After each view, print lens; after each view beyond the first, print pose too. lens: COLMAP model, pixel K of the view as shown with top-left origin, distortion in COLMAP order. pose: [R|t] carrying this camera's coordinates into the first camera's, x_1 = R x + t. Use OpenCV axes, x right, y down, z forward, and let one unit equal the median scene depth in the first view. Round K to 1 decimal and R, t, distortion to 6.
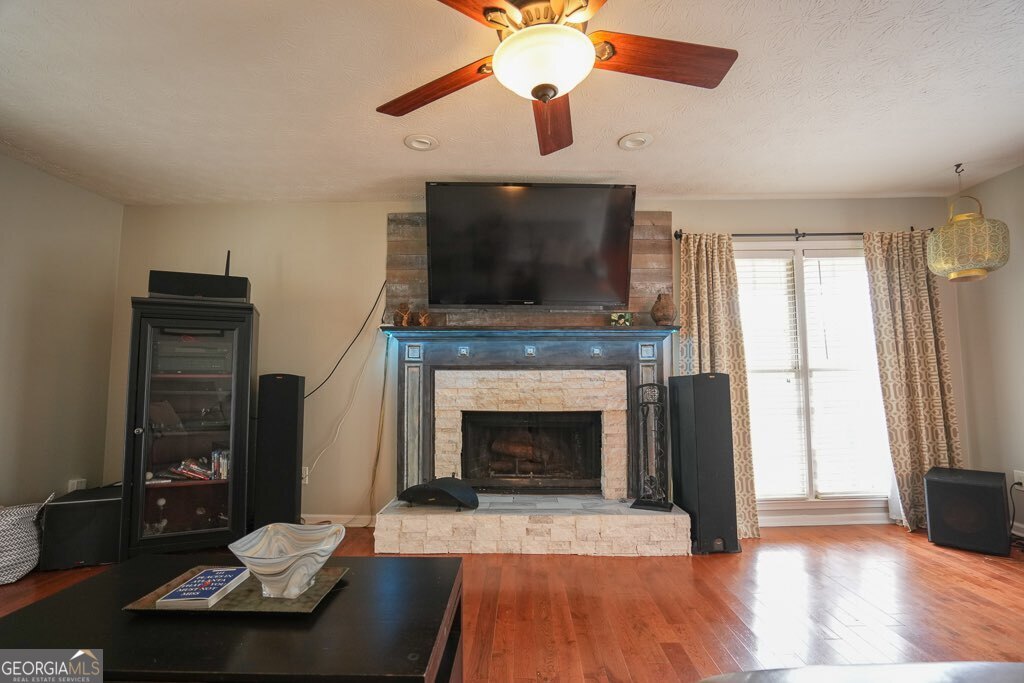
lens RADIAL K [[473.7, 0, 512.0], [0, 473.7, 341.5], [0, 0, 1]] dist [-0.071328, 0.032271]
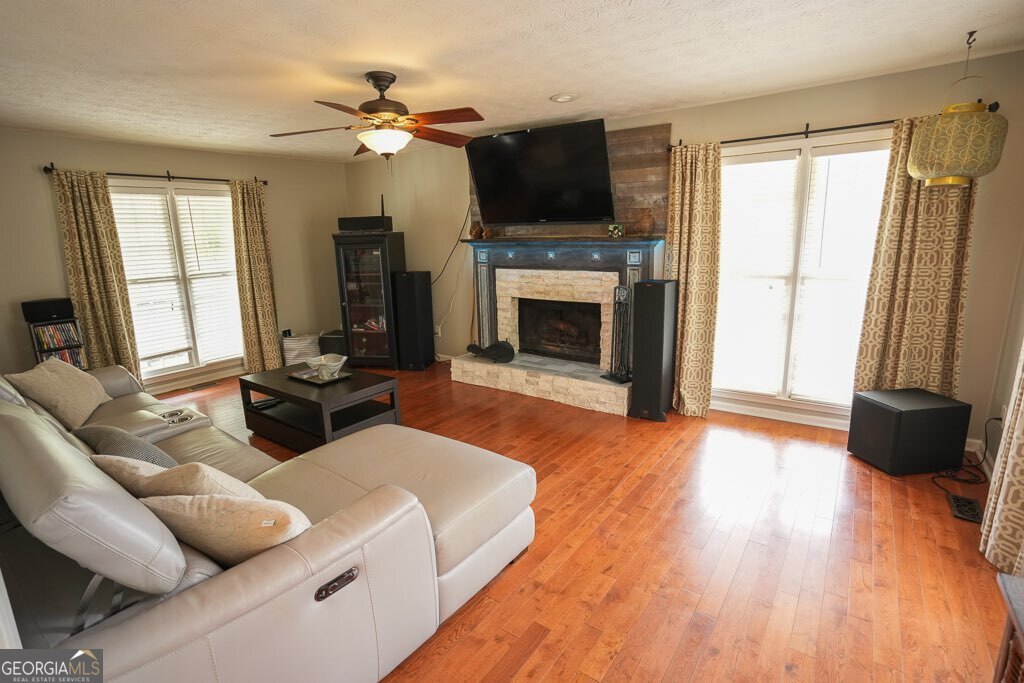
lens RADIAL K [[473.7, 0, 512.0], [0, 473.7, 341.5], [0, 0, 1]] dist [-0.071328, 0.032271]
pose [[0.827519, 0.104001, -0.551721, 0.710237], [0.068153, 0.956818, 0.282584, -0.132979], [0.557285, -0.271445, 0.784698, -0.169806]]
